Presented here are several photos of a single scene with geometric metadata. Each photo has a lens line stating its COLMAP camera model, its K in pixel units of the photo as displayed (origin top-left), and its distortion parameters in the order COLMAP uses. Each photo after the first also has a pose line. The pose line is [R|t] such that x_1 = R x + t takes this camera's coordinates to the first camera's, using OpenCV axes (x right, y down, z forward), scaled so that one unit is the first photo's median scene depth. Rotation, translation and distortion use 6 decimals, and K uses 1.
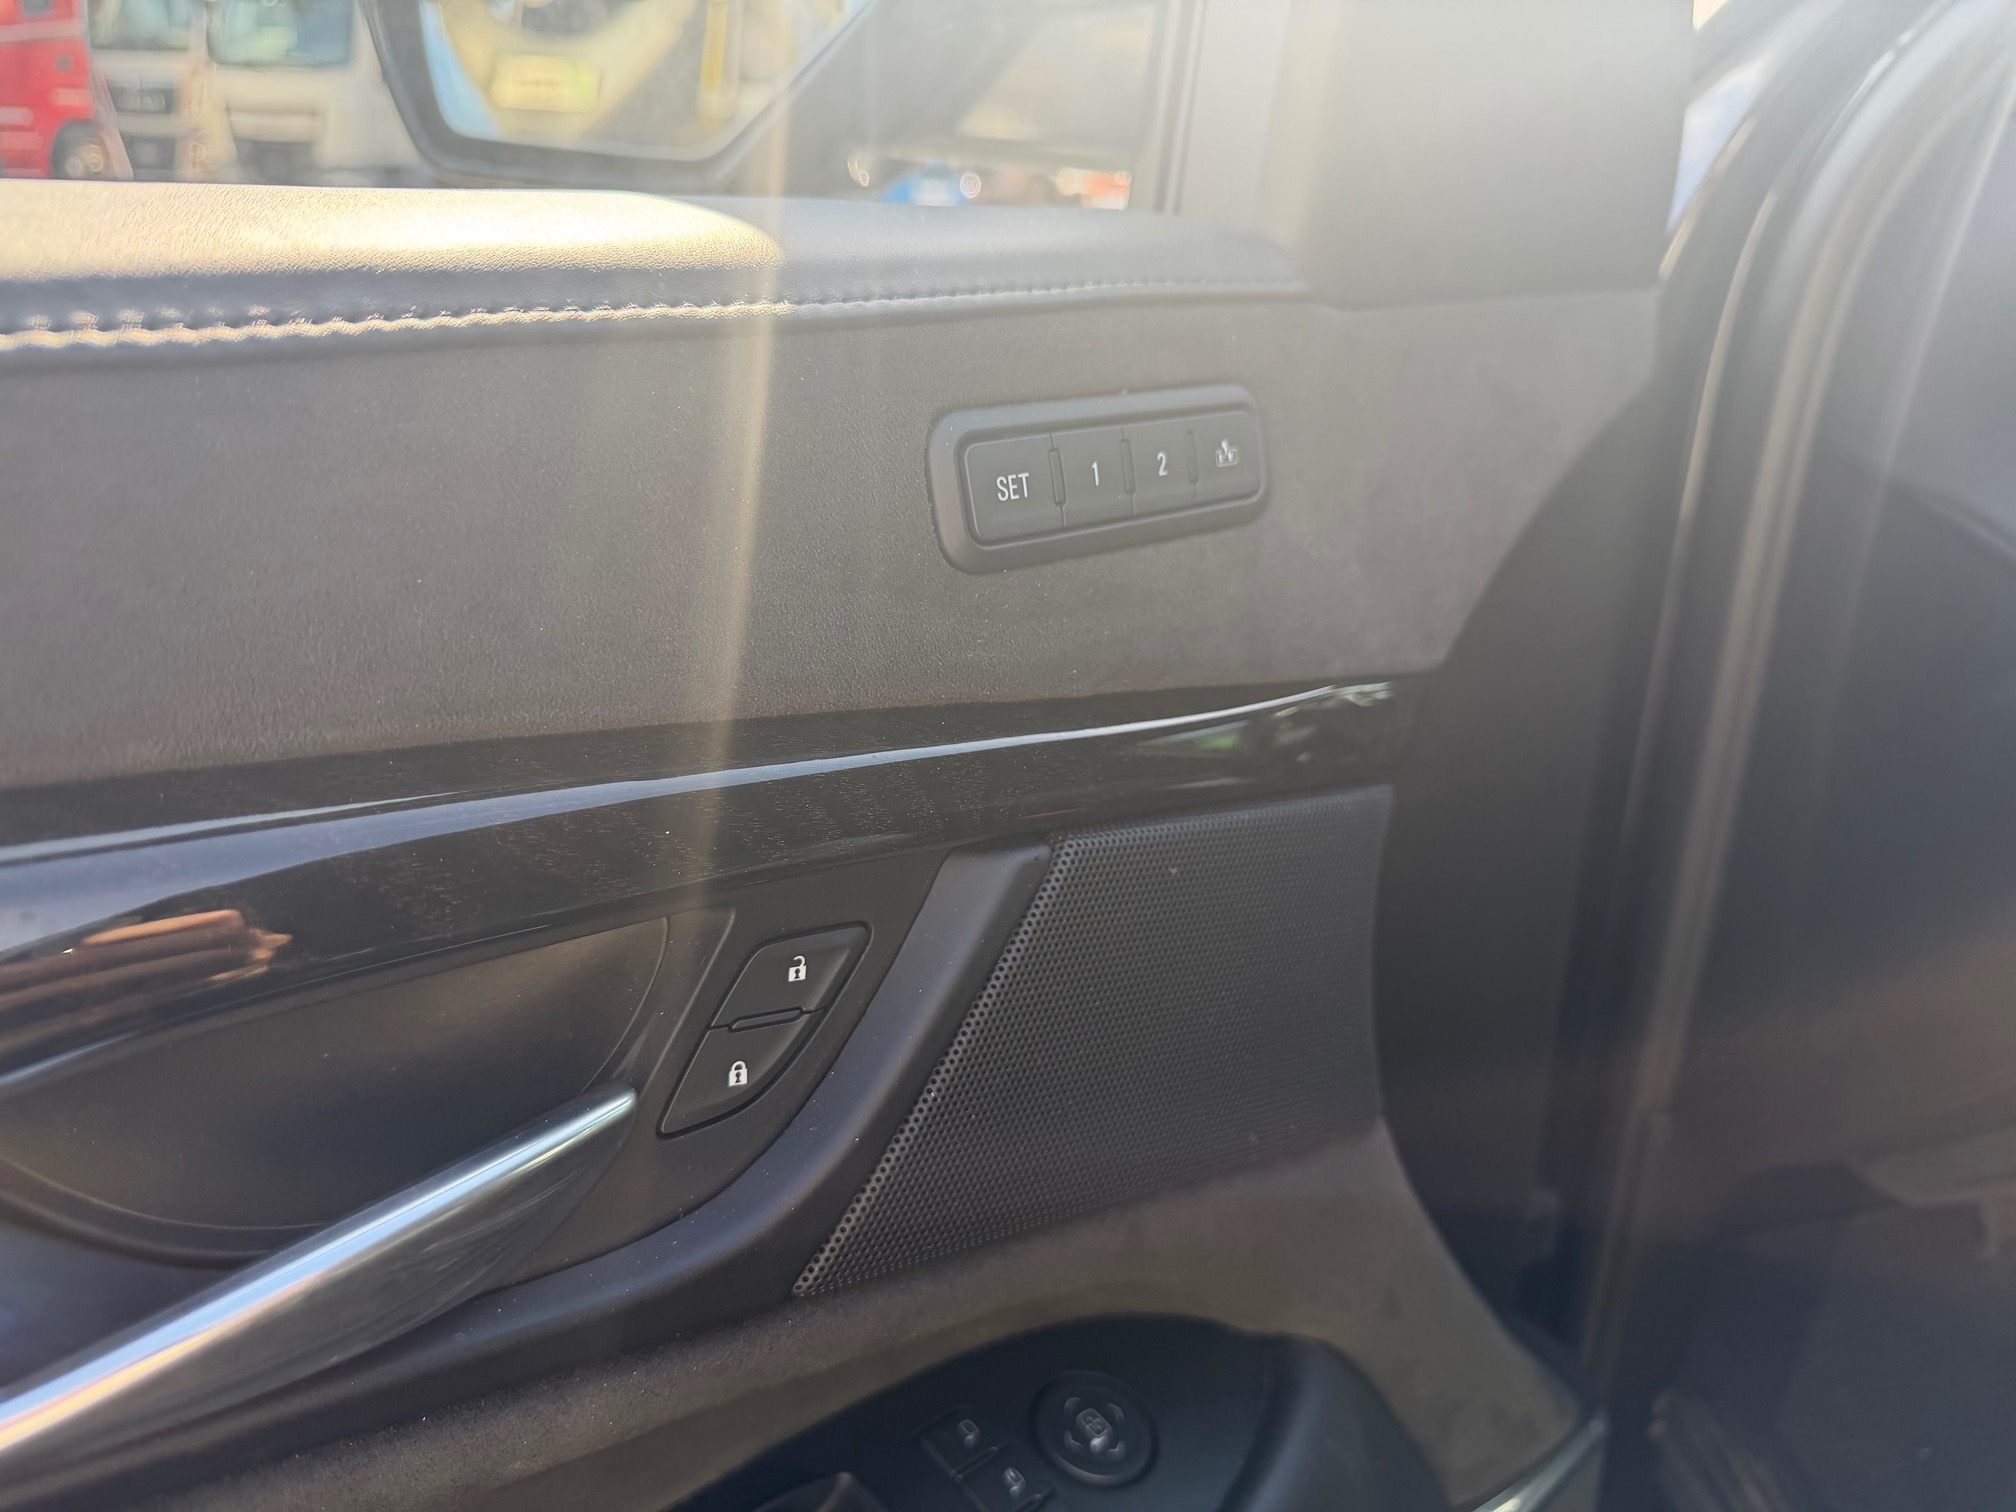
lens RADIAL K [[1410.7, 0, 1008.0], [0, 1410.7, 756.0], [0, 0, 1]] dist [0.051074, -0.095325]
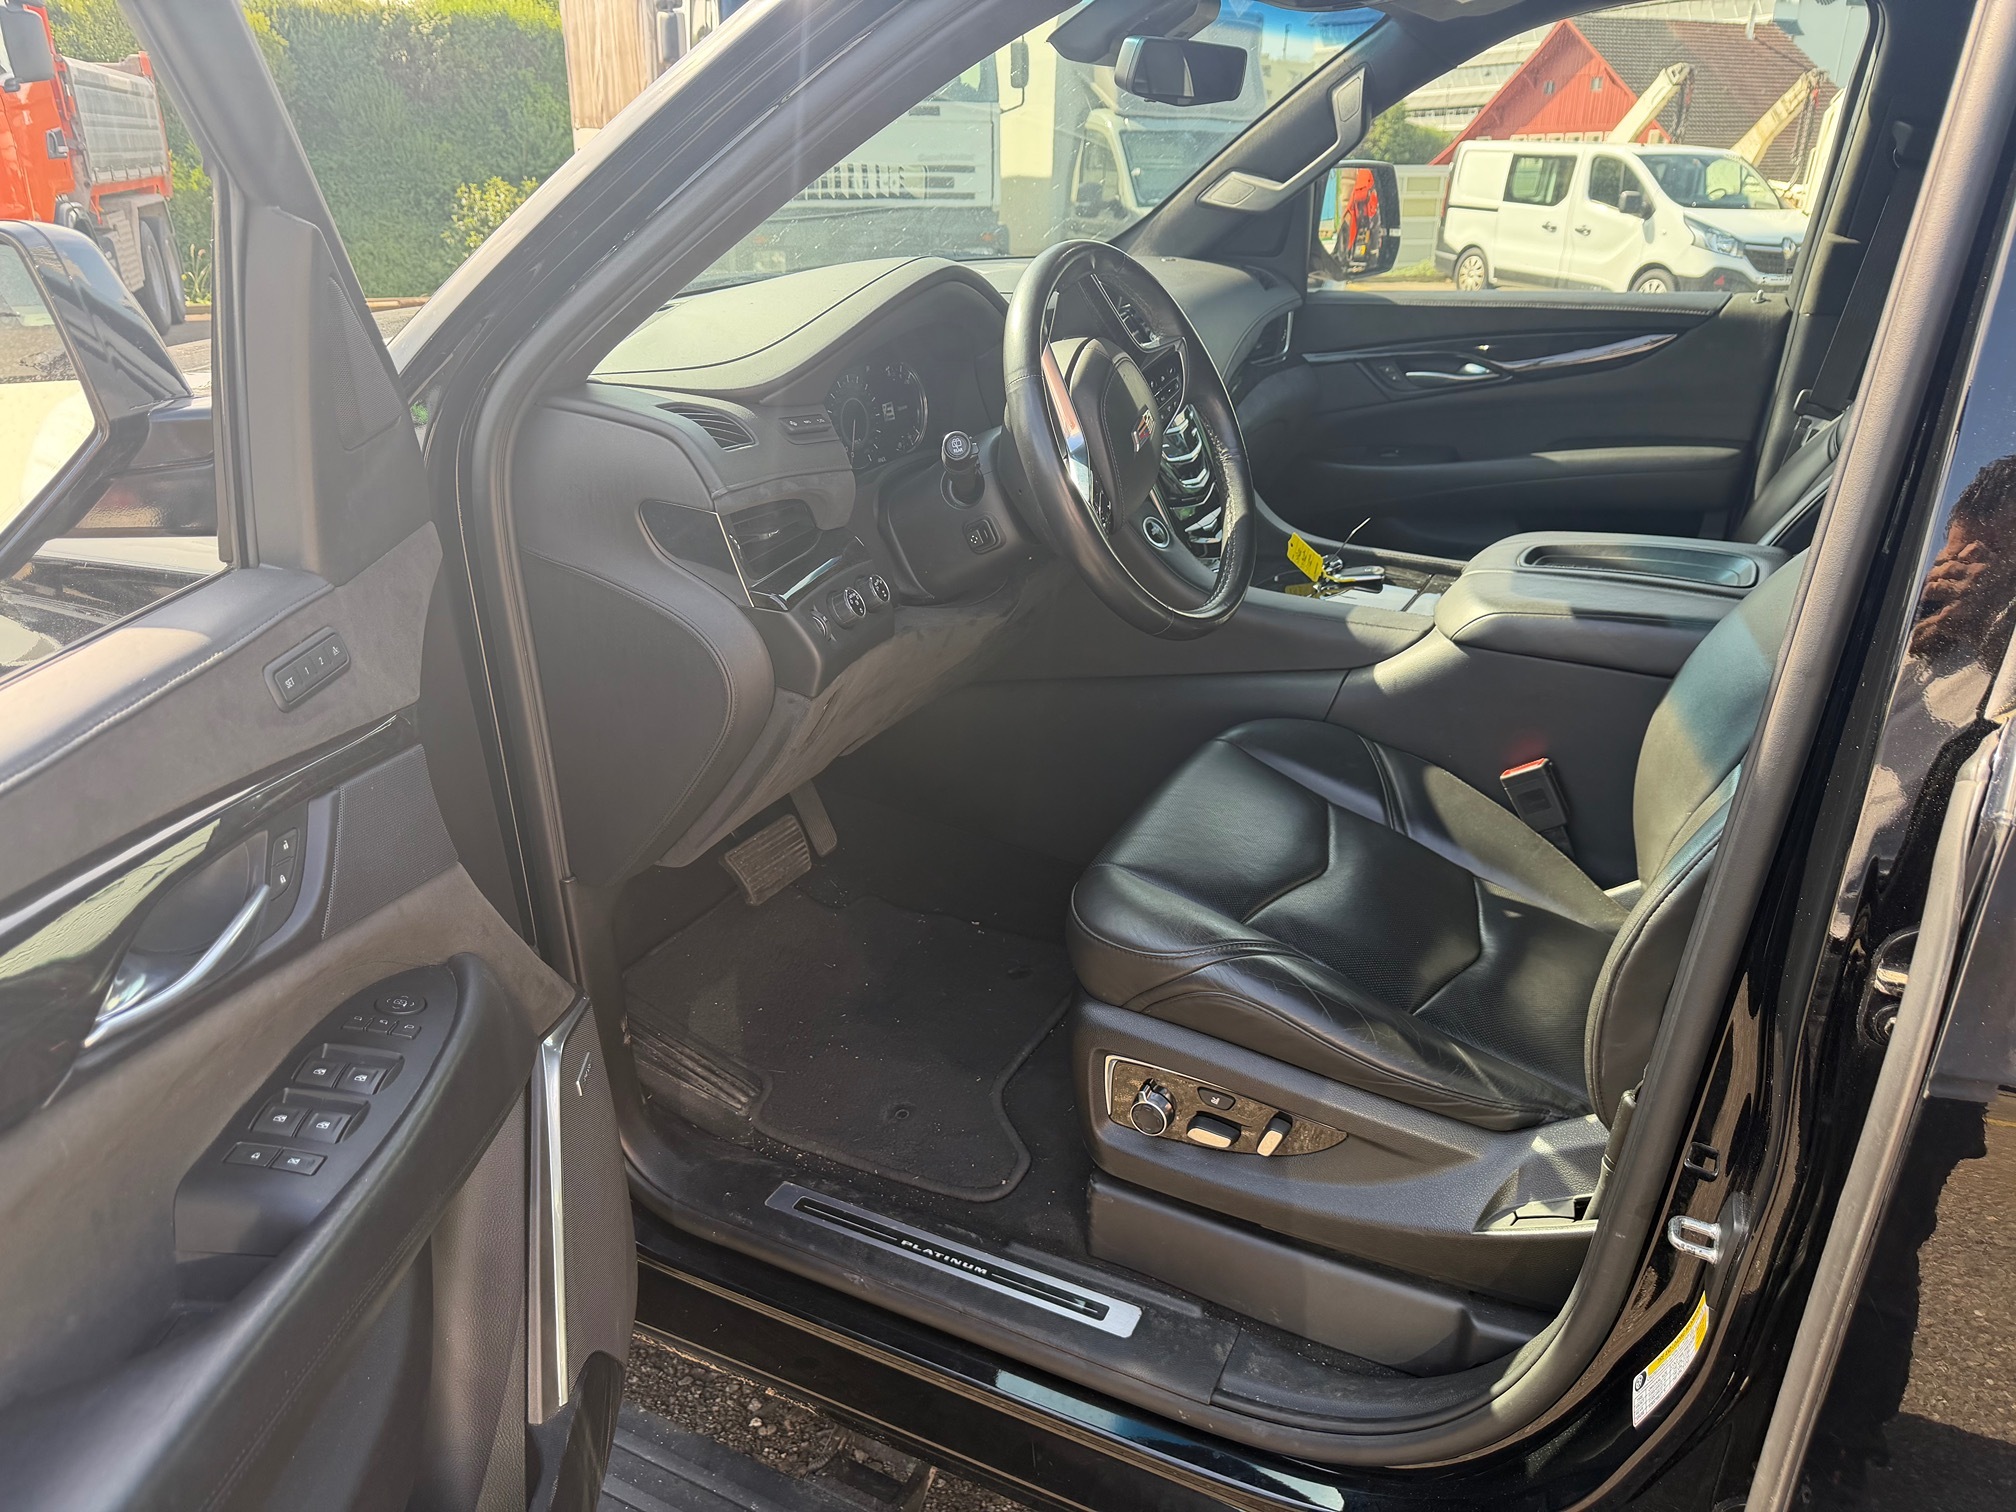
lens RADIAL K [[1410.7, 0, 1008.0], [0, 1410.7, 756.0], [0, 0, 1]] dist [0.051074, -0.095325]
pose [[0.679379, -0.313486, 0.663454, -0.928883], [0.295729, 0.944443, 0.143428, -0.017026], [-0.671557, 0.098760, 0.734341, -2.101616]]
